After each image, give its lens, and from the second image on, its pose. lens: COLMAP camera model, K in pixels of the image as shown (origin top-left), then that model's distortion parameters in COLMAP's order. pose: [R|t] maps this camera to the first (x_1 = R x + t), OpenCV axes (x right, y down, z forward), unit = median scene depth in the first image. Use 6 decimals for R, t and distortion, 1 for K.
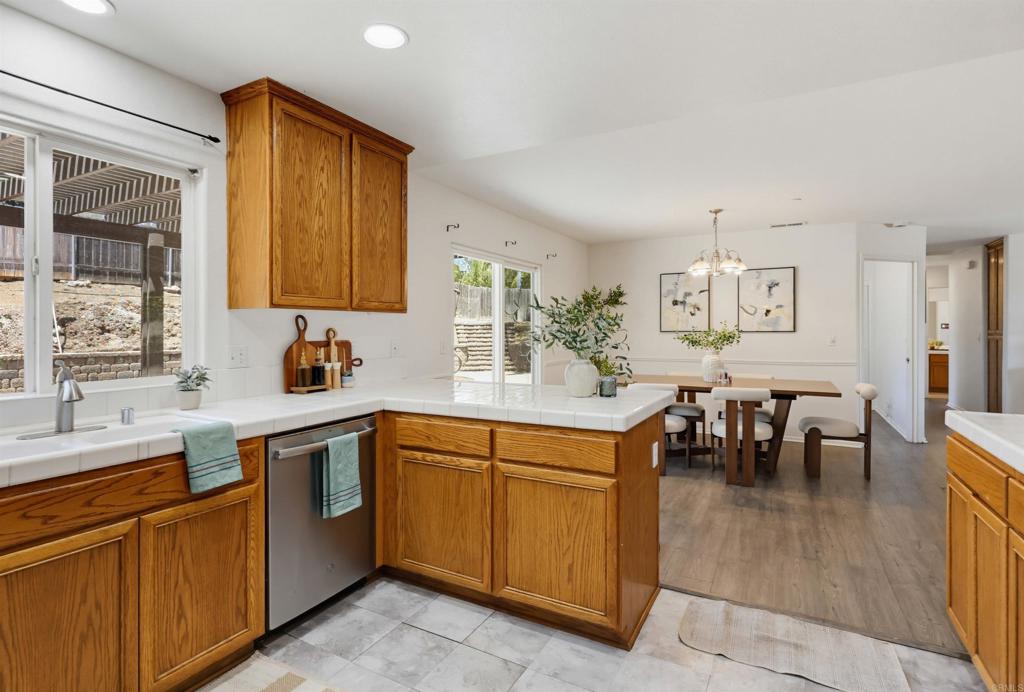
lens RADIAL K [[514.7, 0, 507.0], [0, 514.7, 339.1], [0, 0, 1]] dist [0.003046, 0.000286]
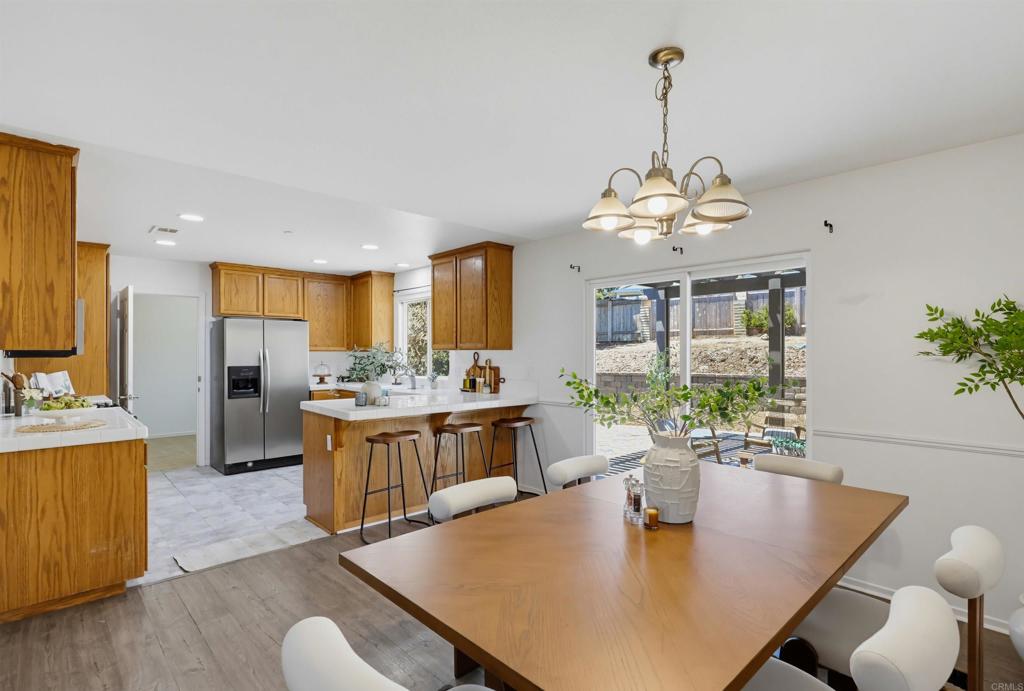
lens RADIAL K [[498.5, 0, 515.5], [0, 498.5, 347.0], [0, 0, 1]] dist [-0.002237, -0.001197]
pose [[-0.311051, -0.008248, -0.950357, 1.186702], [-0.019791, 0.999802, -0.002200, -0.057286], [0.950187, 0.018125, -0.311153, 1.527013]]
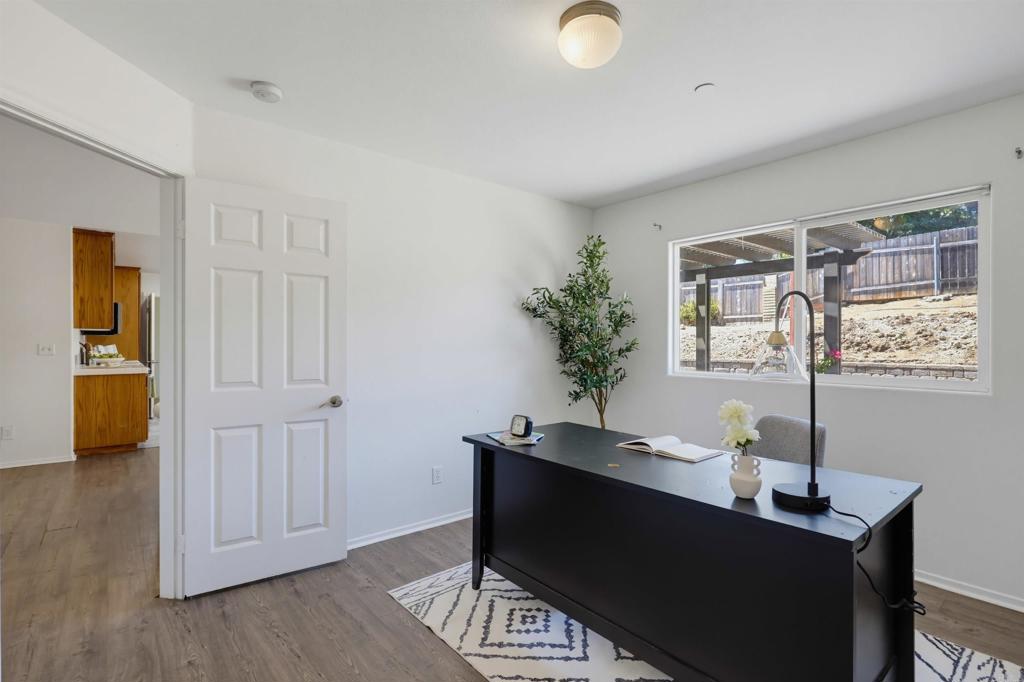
lens RADIAL K [[492.3, 0, 514.7], [0, 492.3, 340.0], [0, 0, 1]] dist [-0.004390, 0.000011]
pose [[-0.378539, -0.006234, -0.925565, 1.707220], [-0.022043, 0.999754, 0.002281, -0.034507], [0.925323, 0.021265, -0.378583, 2.570369]]
